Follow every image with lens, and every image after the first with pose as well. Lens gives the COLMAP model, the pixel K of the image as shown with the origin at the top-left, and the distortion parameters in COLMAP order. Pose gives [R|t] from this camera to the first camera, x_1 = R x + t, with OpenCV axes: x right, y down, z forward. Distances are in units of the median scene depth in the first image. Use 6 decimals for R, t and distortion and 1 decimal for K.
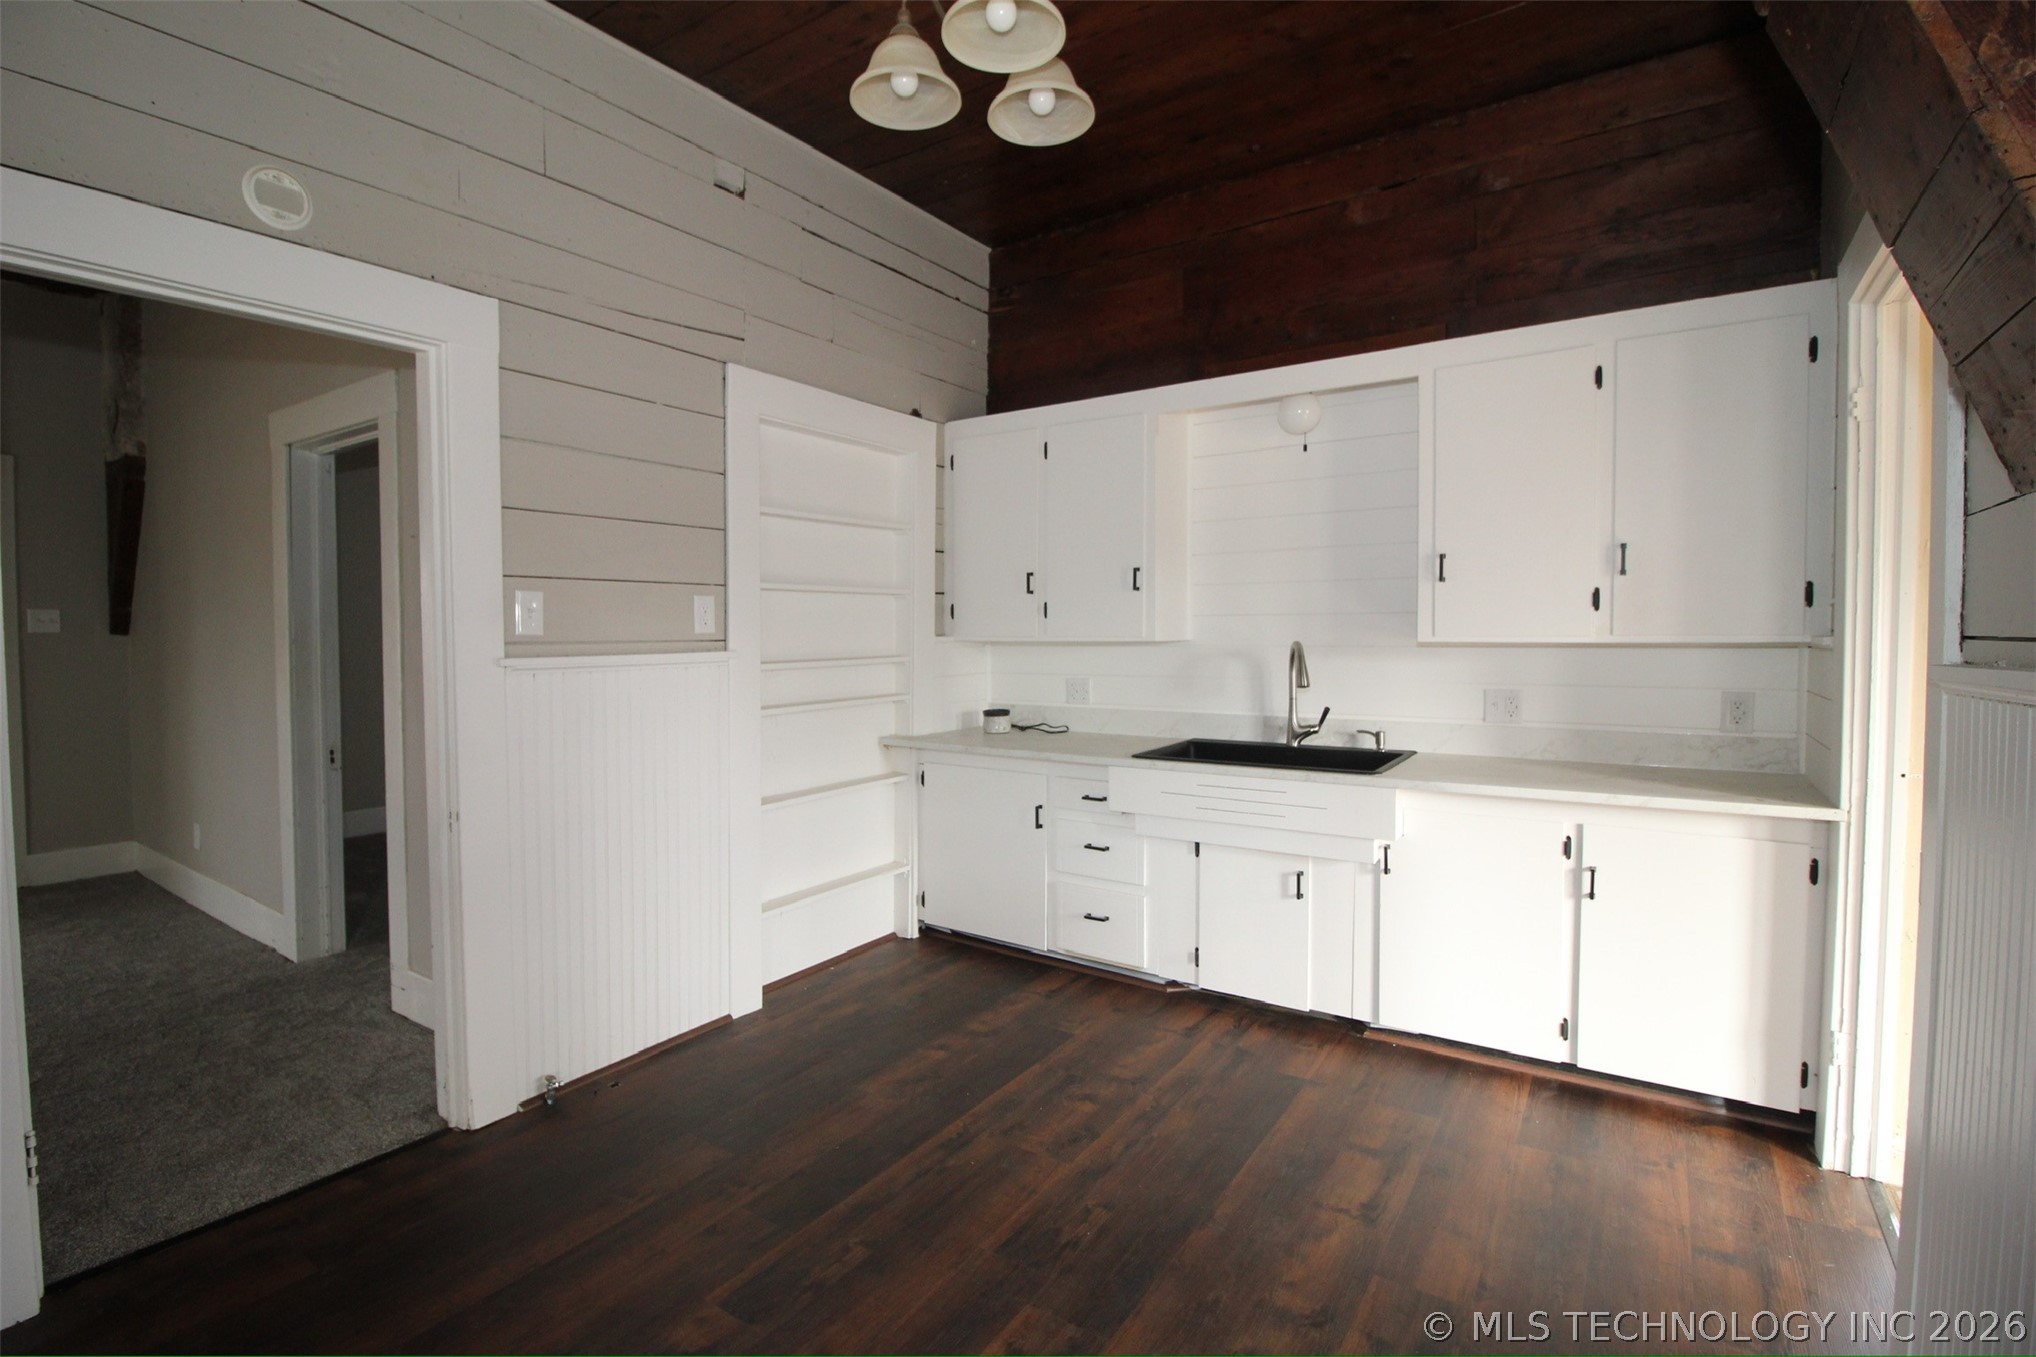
lens RADIAL K [[948.4, 0, 1006.0], [0, 948.4, 673.2], [0, 0, 1]] dist [-0.000445, -0.017614]
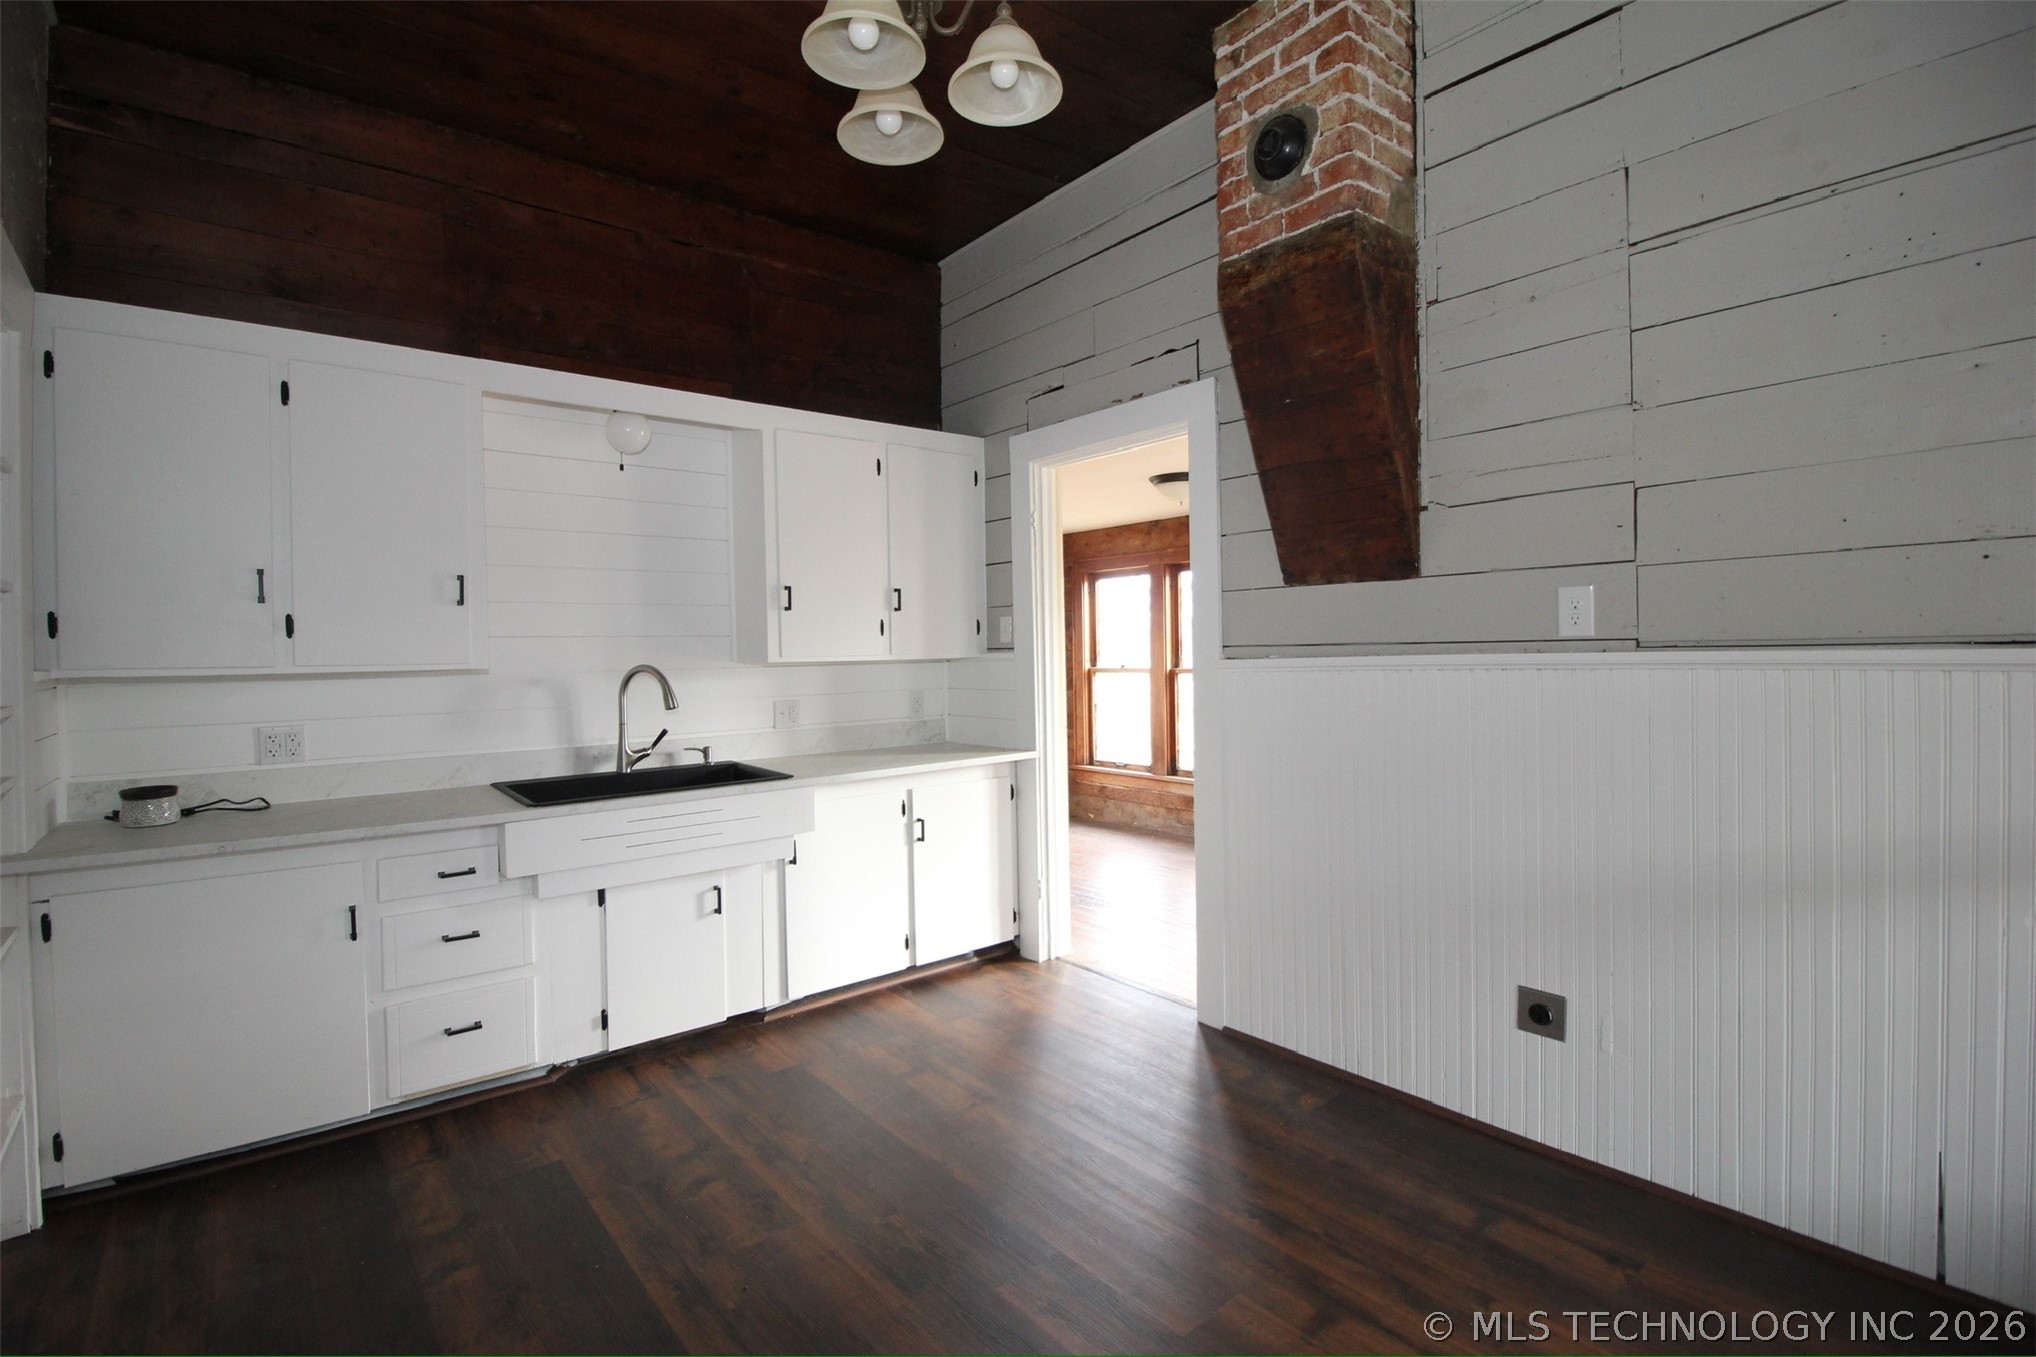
lens RADIAL K [[947.3, 0, 1012.4], [0, 947.3, 667.7], [0, 0, 1]] dist [0.008653, -0.017084]
pose [[0.274574, -0.018518, 0.961388, -0.588236], [0.055985, 0.998426, 0.003242, -0.012675], [-0.959935, 0.052933, 0.275179, 0.399843]]
